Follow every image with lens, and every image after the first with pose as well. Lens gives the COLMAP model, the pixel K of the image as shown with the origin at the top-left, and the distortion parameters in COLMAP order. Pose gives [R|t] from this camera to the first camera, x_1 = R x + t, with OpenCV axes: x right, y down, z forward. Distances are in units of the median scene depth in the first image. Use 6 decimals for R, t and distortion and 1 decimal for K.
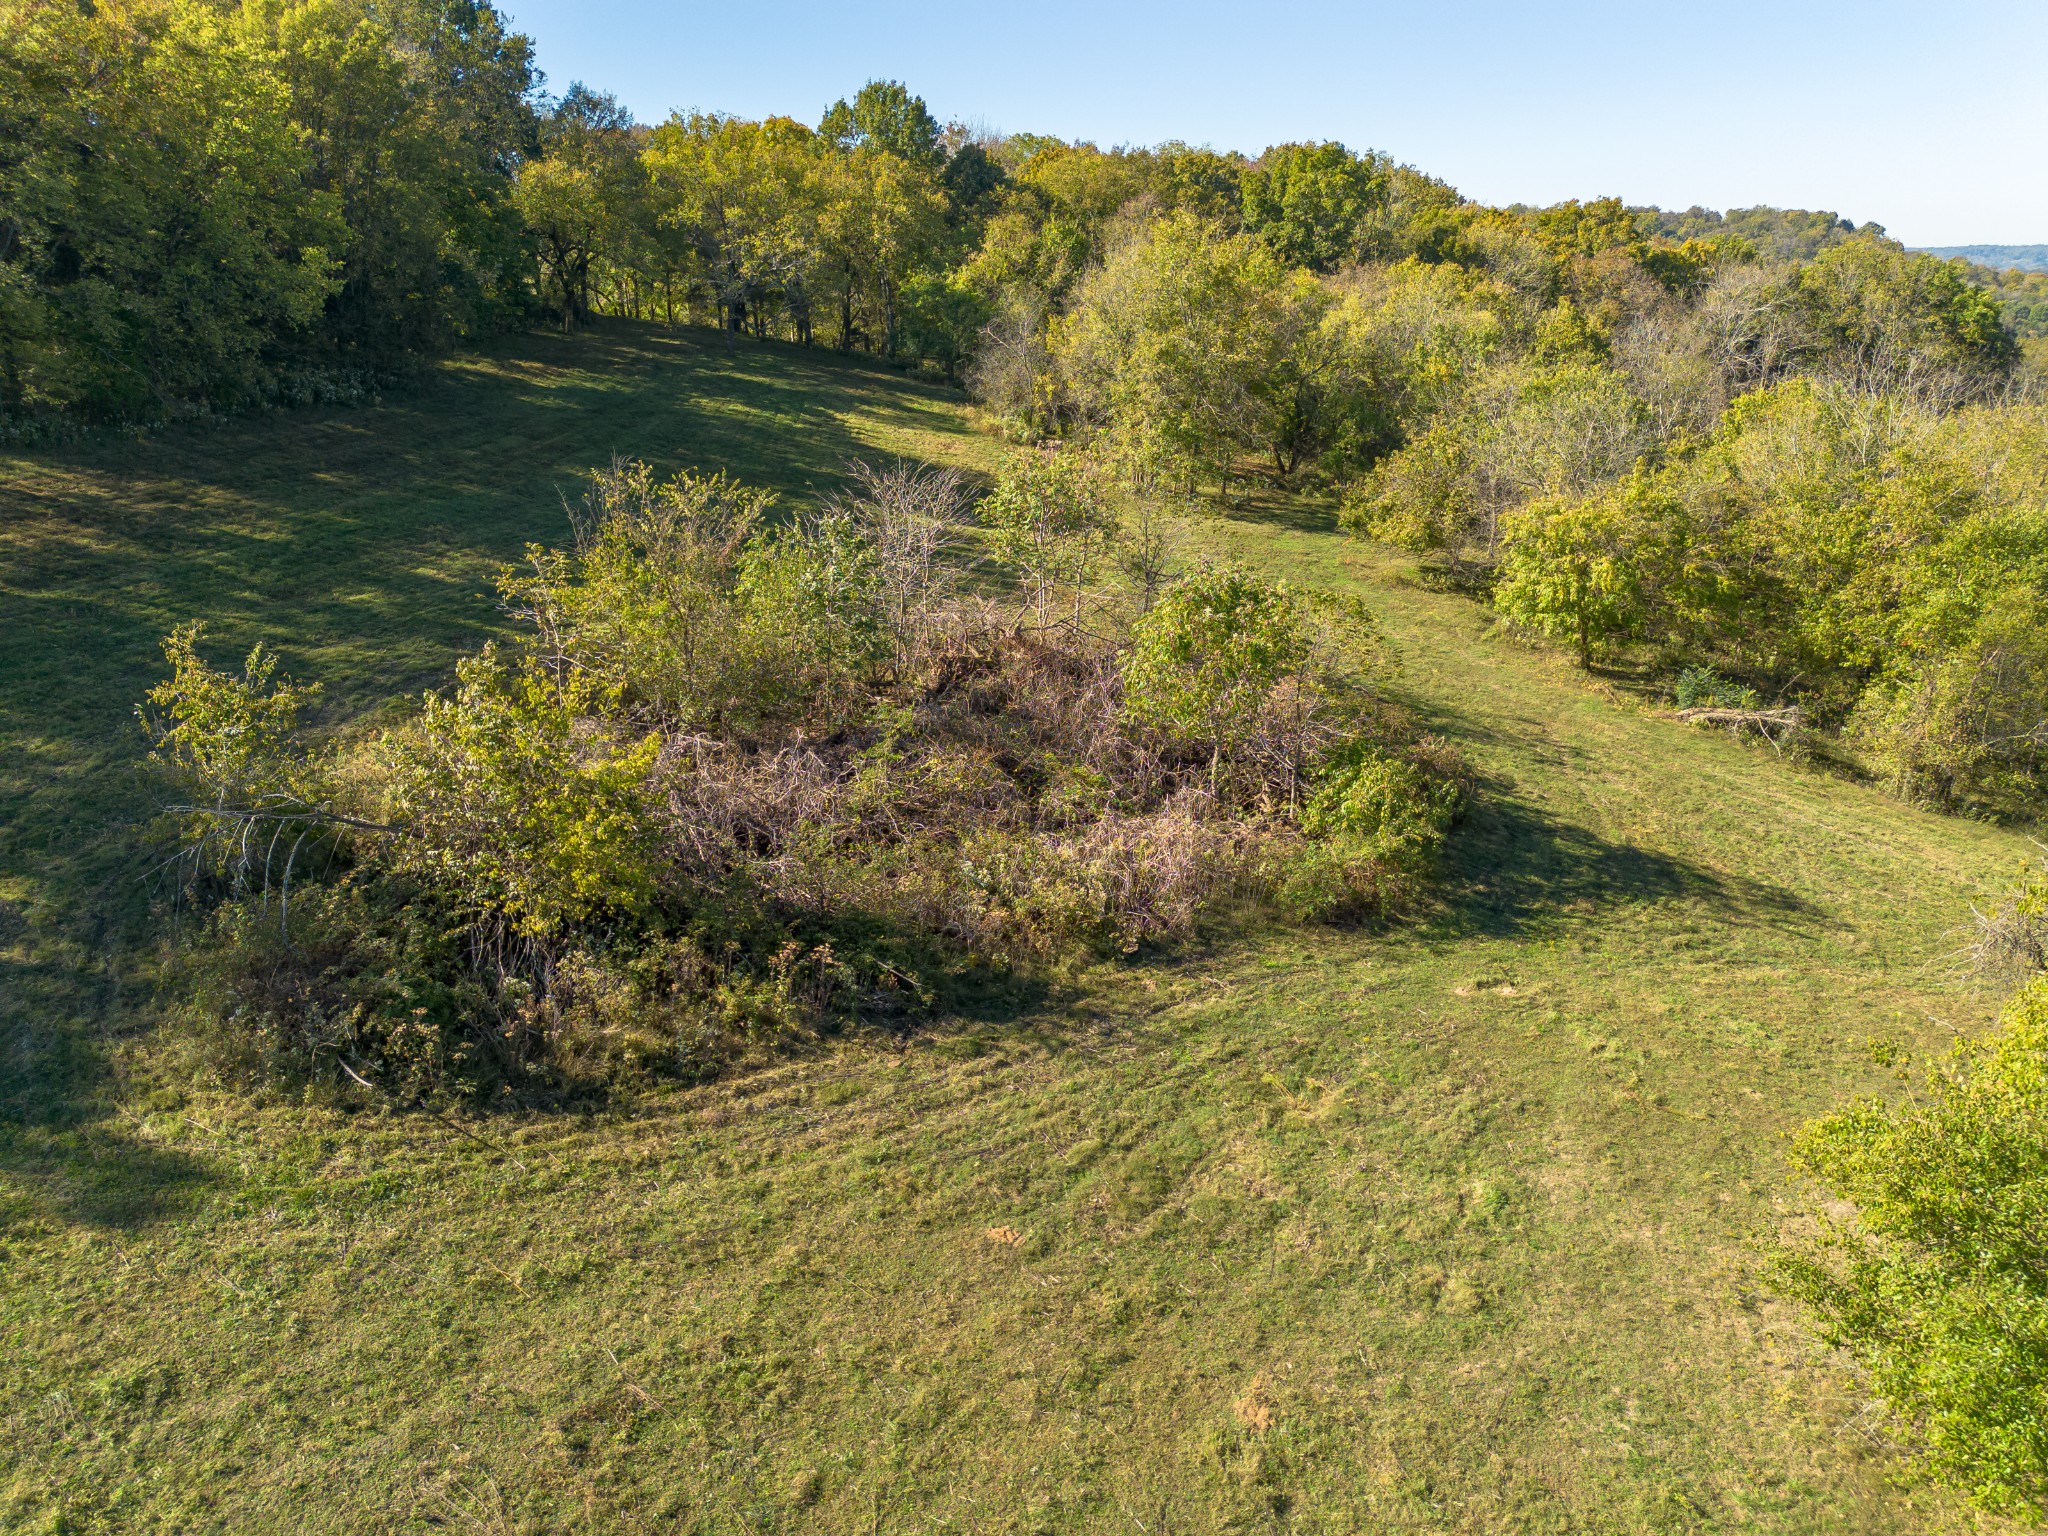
lens RADIAL K [[1444.8, 0, 1030.3], [0, 1444.8, 764.4], [0, 0, 1]] dist [0.071394, -0.058791]
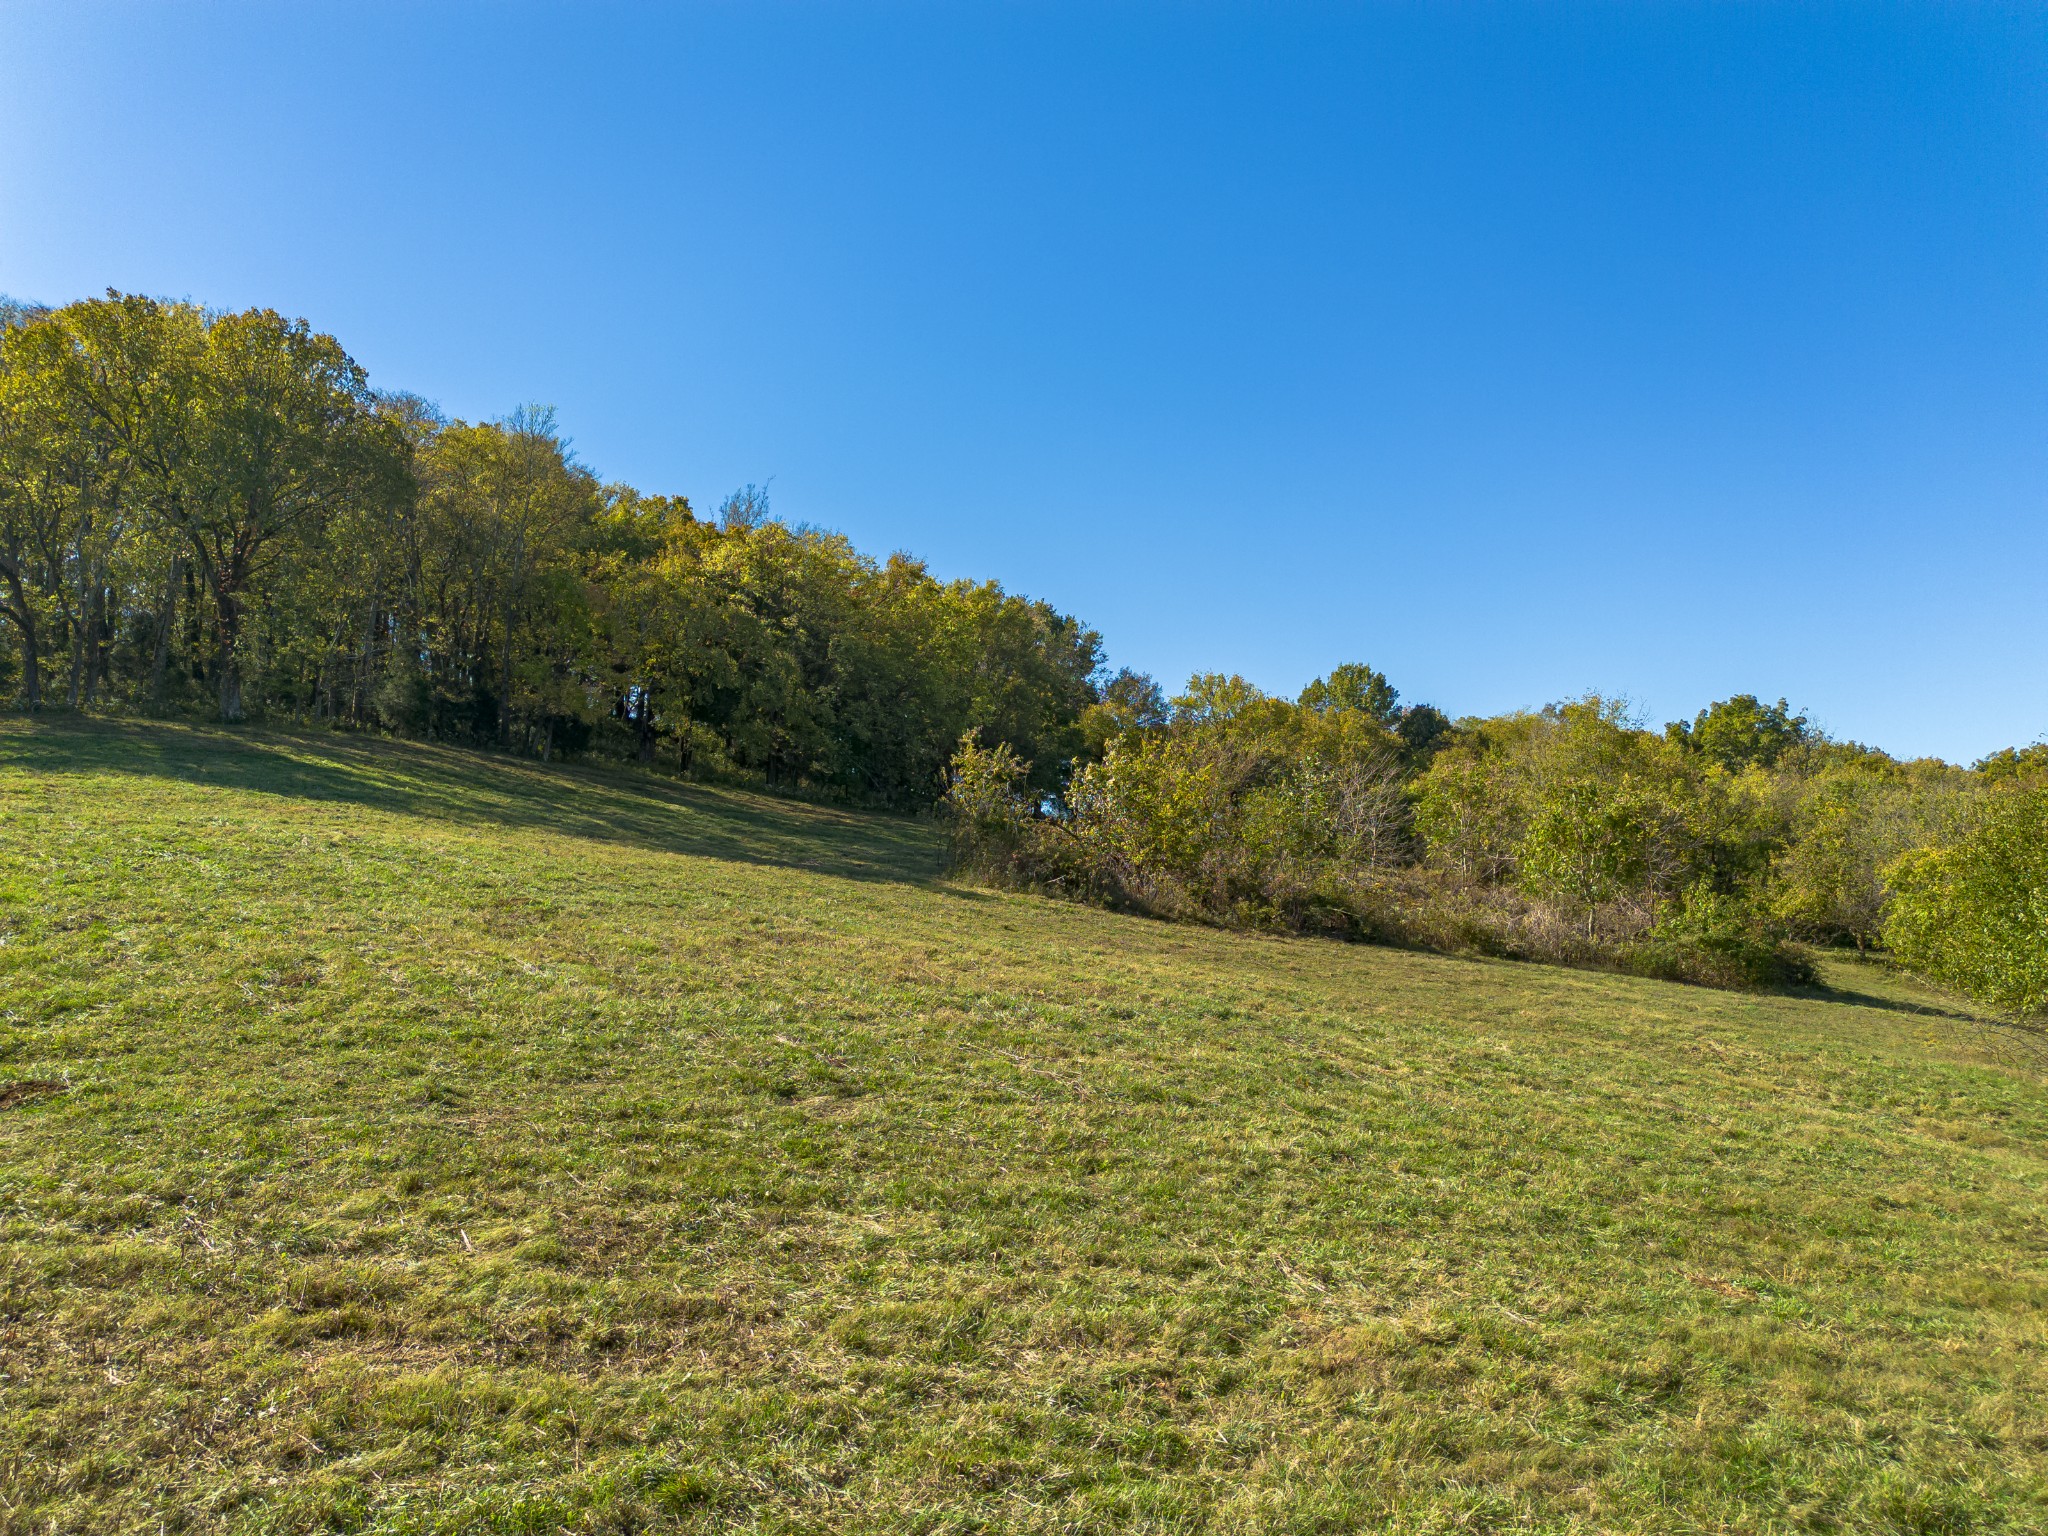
lens RADIAL K [[1444.8, 0, 1030.3], [0, 1444.8, 764.4], [0, 0, 1]] dist [0.071394, -0.058791]
pose [[0.952444, -0.019210, -0.304108, 0.017938], [-0.114500, 0.902310, -0.415604, 0.187649], [0.282383, 0.430660, 0.857200, -0.148341]]
